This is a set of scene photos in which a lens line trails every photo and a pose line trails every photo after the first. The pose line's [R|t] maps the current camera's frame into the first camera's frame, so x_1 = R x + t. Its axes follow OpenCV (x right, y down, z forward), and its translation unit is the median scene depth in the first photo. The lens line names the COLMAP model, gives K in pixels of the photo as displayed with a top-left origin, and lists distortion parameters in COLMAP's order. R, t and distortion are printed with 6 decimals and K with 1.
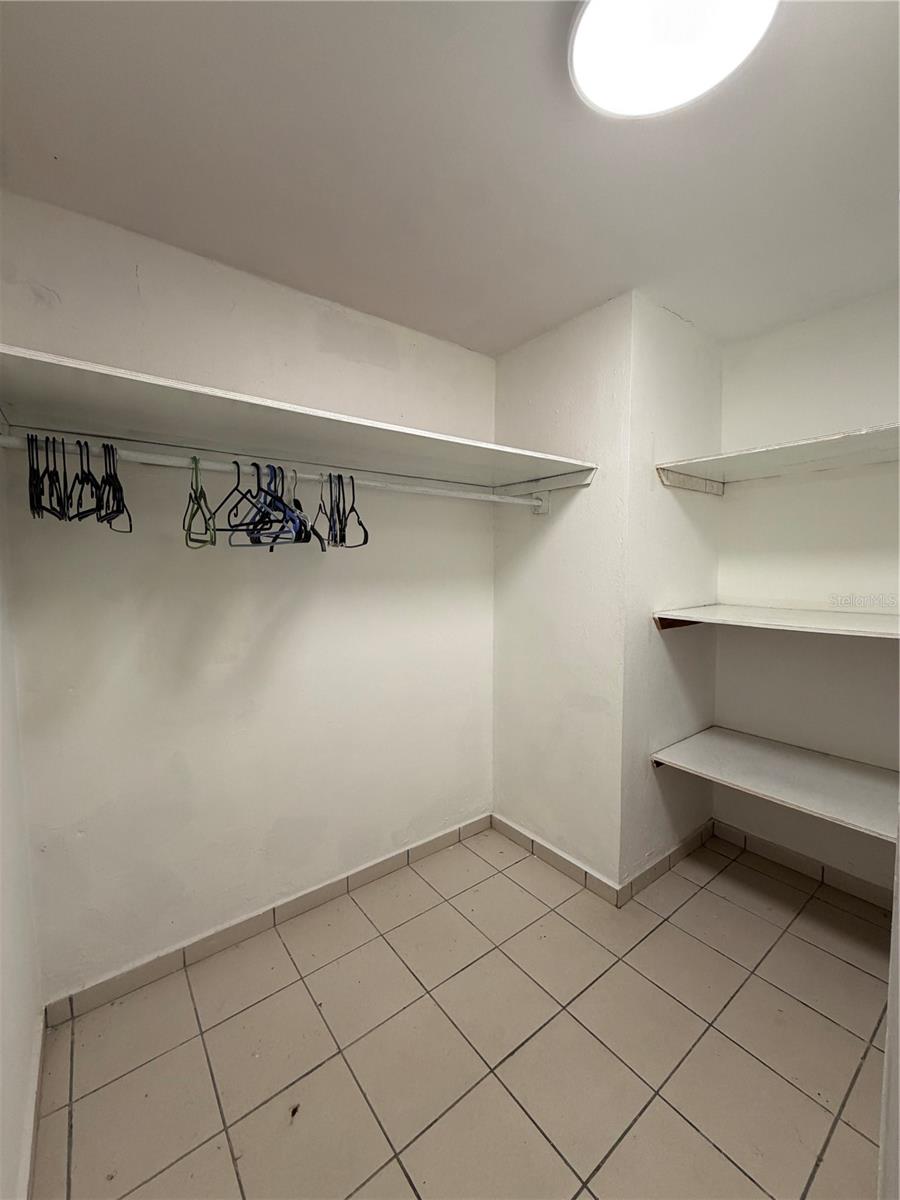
lens RADIAL K [[478.9, 0, 448.2], [0, 478.9, 599.0], [0, 0, 1]] dist [0.003497, -0.000264]
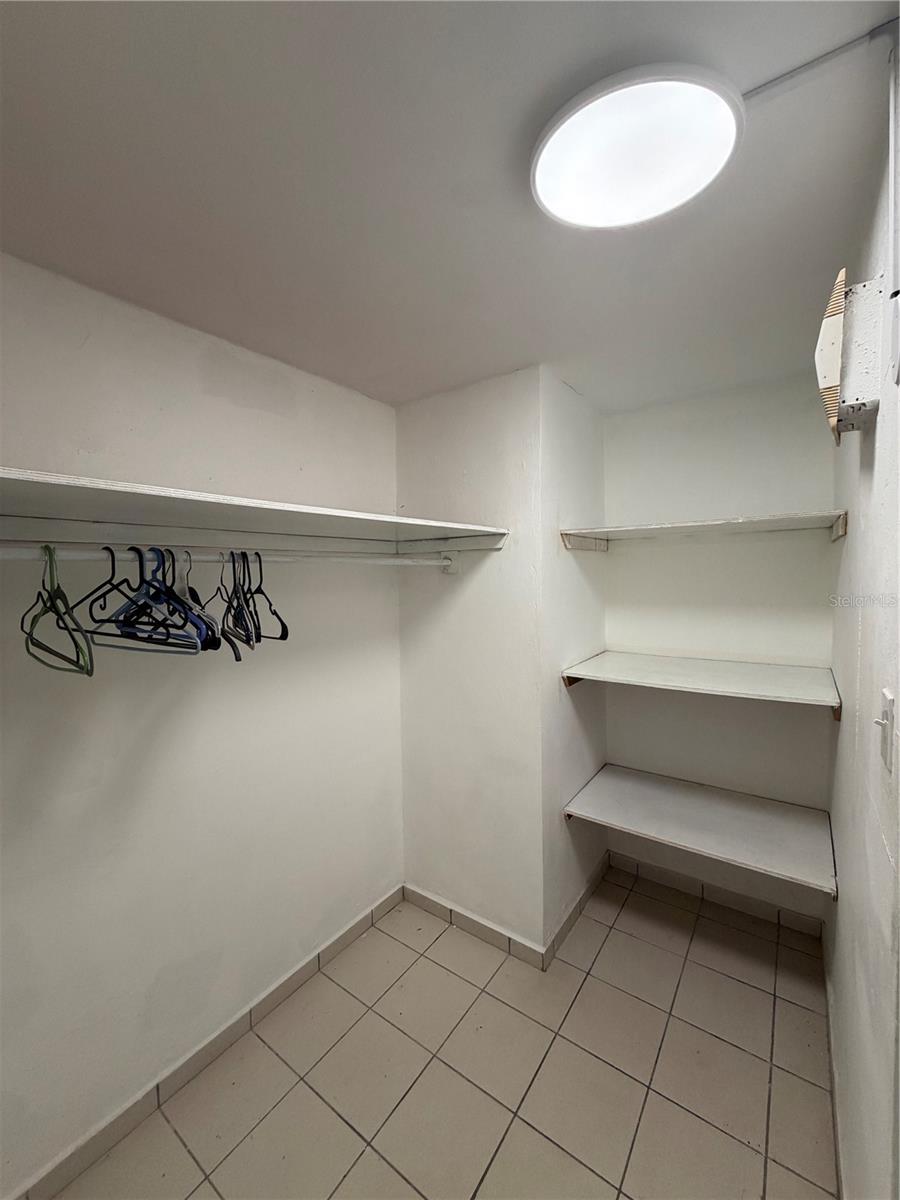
lens RADIAL K [[478.9, 0, 449.5], [0, 478.9, 601.2], [0, 0, 1]] dist [0.003497, -0.000264]
pose [[0.958578, -0.027881, 0.283463, -0.097376], [0.033559, 0.999321, -0.015194, -0.119360], [-0.282847, 0.024078, 0.958863, 0.075740]]
